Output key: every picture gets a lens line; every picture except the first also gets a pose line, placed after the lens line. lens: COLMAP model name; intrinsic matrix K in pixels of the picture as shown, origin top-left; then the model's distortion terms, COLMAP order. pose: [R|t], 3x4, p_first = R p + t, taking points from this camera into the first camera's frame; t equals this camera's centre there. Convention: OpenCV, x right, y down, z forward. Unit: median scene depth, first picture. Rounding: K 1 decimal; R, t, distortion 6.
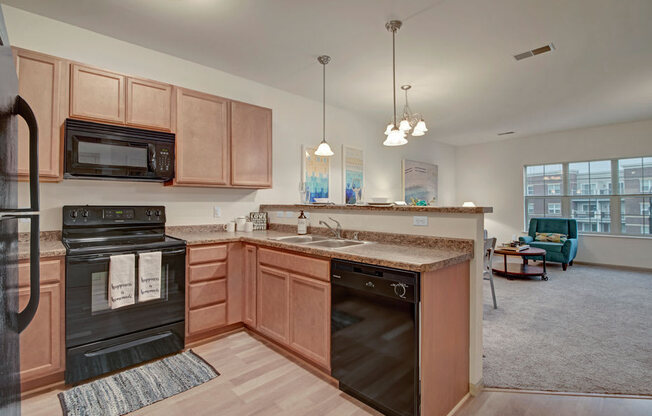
lens RADIAL K [[304.0, 0, 325.1], [0, 304.0, 199.1], [0, 0, 1]] dist [-0.017327, 0.000004]
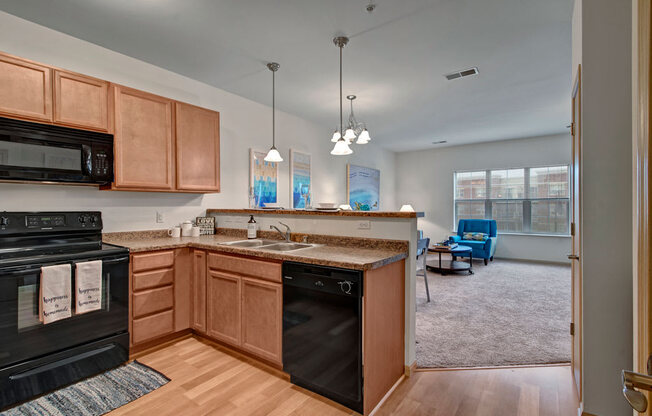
lens RADIAL K [[306.3, 0, 326.0], [0, 306.3, 208.0], [0, 0, 1]] dist [0.001233, 0.000598]
pose [[0.983635, -0.002061, 0.180159, -0.018100], [-0.002282, 0.999712, 0.023895, -0.012729], [-0.180156, -0.023915, 0.983347, -0.059730]]
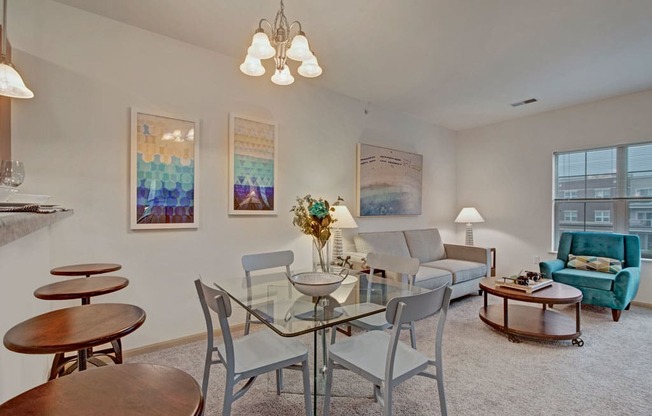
lens RADIAL K [[307.4, 0, 325.1], [0, 307.4, 212.3], [0, 0, 1]] dist [-0.000550, -0.000090]
pose [[0.996408, 0.006419, -0.084439, 0.548890], [-0.004063, 0.999598, 0.028043, 0.006920], [0.084585, -0.027599, 0.996034, 0.708899]]
